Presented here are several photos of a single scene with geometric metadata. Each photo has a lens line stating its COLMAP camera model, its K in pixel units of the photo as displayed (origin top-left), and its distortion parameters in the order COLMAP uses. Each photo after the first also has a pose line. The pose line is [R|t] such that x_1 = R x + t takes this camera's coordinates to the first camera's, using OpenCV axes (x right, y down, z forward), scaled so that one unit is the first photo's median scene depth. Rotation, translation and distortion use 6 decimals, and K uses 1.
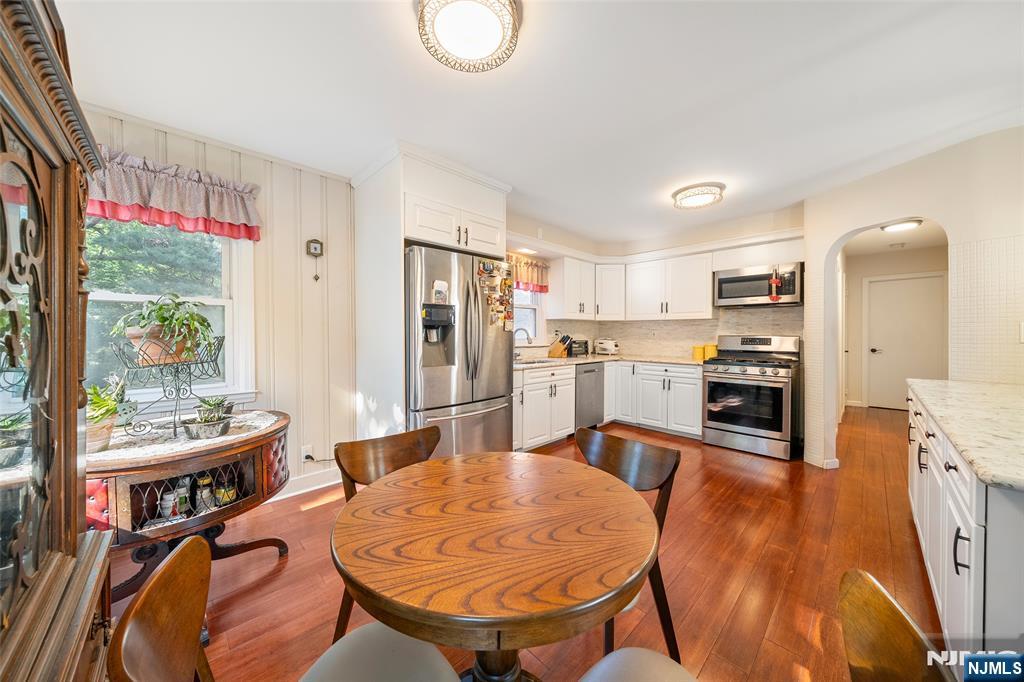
lens RADIAL K [[344.8, 0, 512.0], [0, 344.8, 341.0], [0, 0, 1]] dist [0.000181, -0.000010]
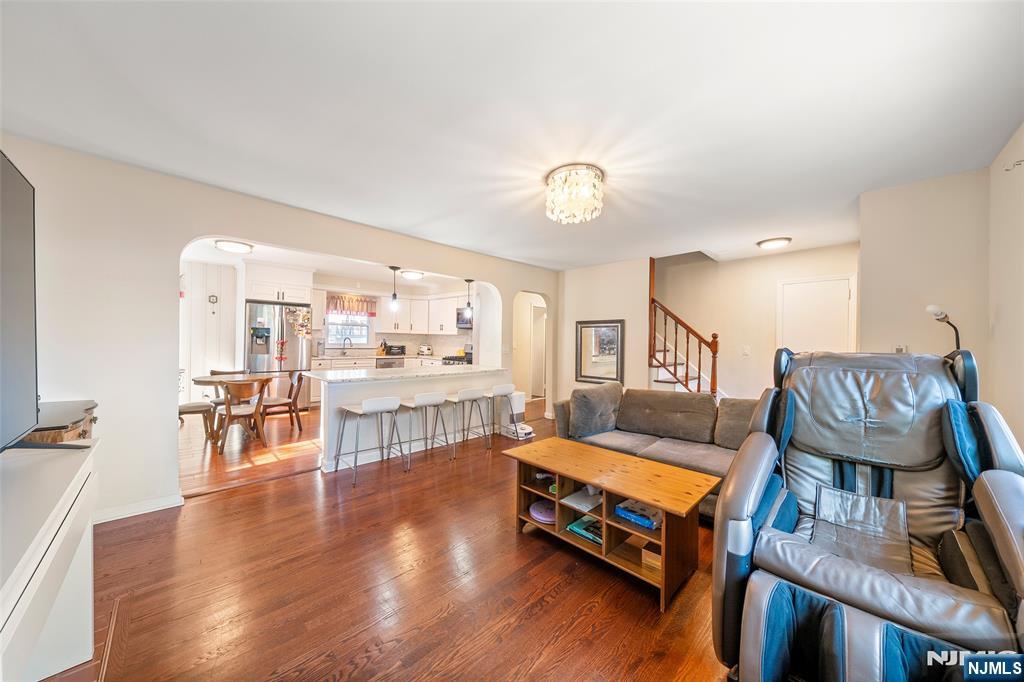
lens RADIAL K [[344.0, 0, 518.4], [0, 344.0, 343.9], [0, 0, 1]] dist [-0.000208, -0.000018]
pose [[0.999587, 0.020415, 0.020243, 0.860067], [-0.020199, 0.999738, -0.010812, -0.003496], [-0.020459, 0.010399, 0.999737, -0.784711]]
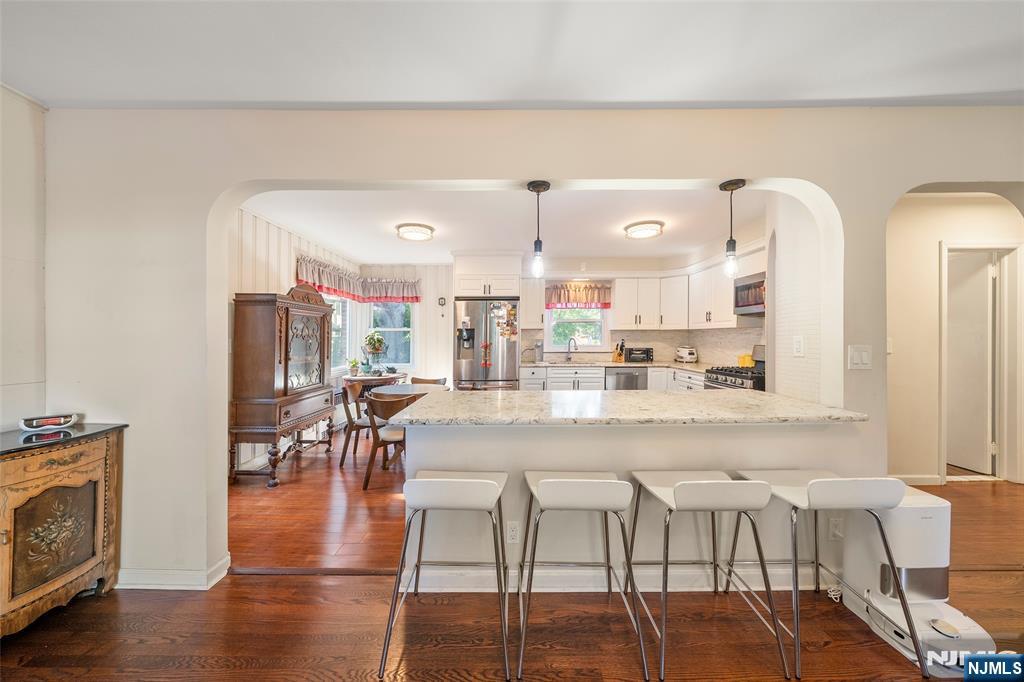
lens RADIAL K [[365.5, 0, 516.1], [0, 365.5, 344.2], [0, 0, 1]] dist [-0.001165, -0.000109]
pose [[0.717479, 0.007305, -0.696542, 0.850041], [-0.010240, 0.999948, -0.000061, -0.010983], [0.696505, 0.007177, 0.717516, -0.175097]]
